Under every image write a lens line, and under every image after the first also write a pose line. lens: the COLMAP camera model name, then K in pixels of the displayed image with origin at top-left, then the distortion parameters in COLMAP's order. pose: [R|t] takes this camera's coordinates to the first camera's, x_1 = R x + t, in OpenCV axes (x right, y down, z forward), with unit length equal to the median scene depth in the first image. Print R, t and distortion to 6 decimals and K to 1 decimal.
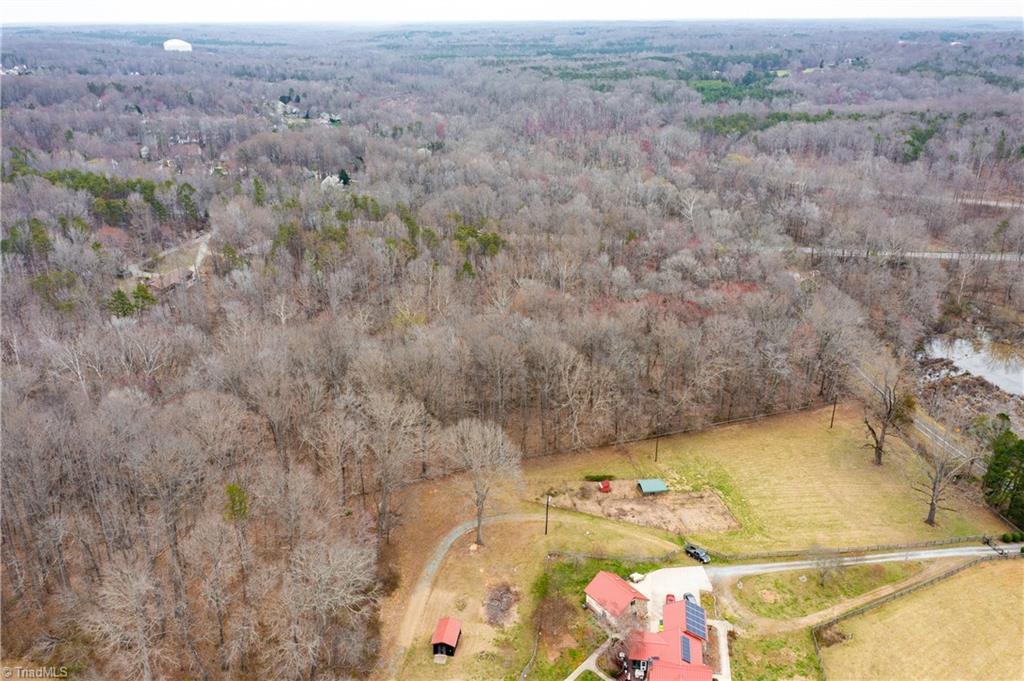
lens RADIAL K [[823.9, 0, 527.4], [0, 823.9, 341.1], [0, 0, 1]] dist [0.004159, 0.005435]
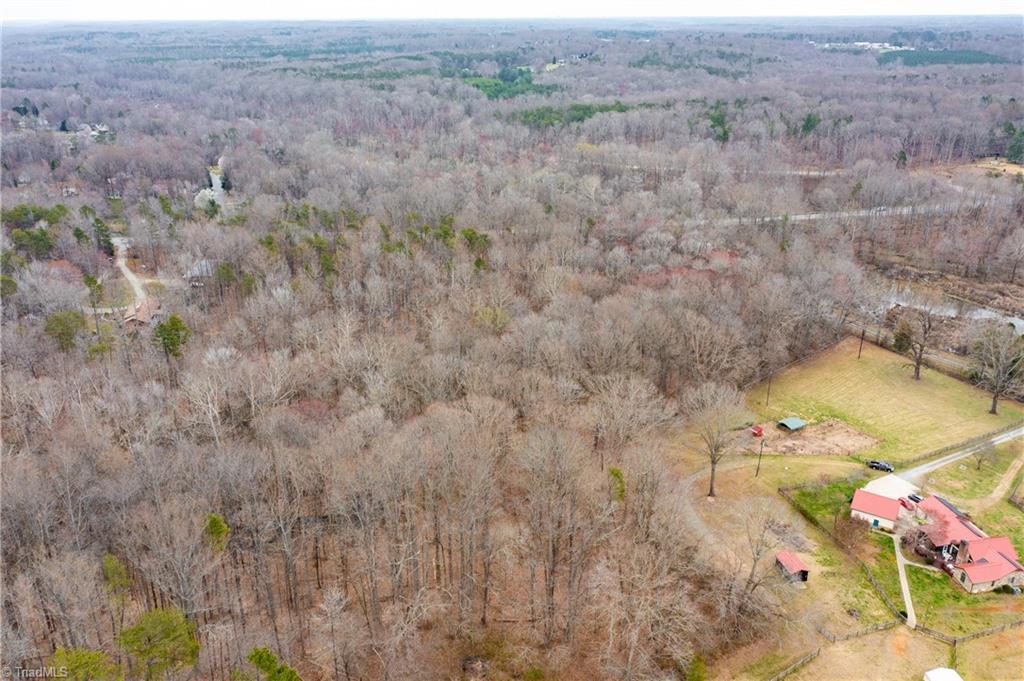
lens RADIAL K [[823.9, 0, 527.4], [0, 823.9, 341.1], [0, 0, 1]] dist [0.004159, 0.005435]
pose [[0.930106, -0.134333, 0.341845, -0.215115], [0.134271, 0.990655, 0.023962, -0.005834], [-0.341869, 0.023613, 0.939451, 0.016706]]
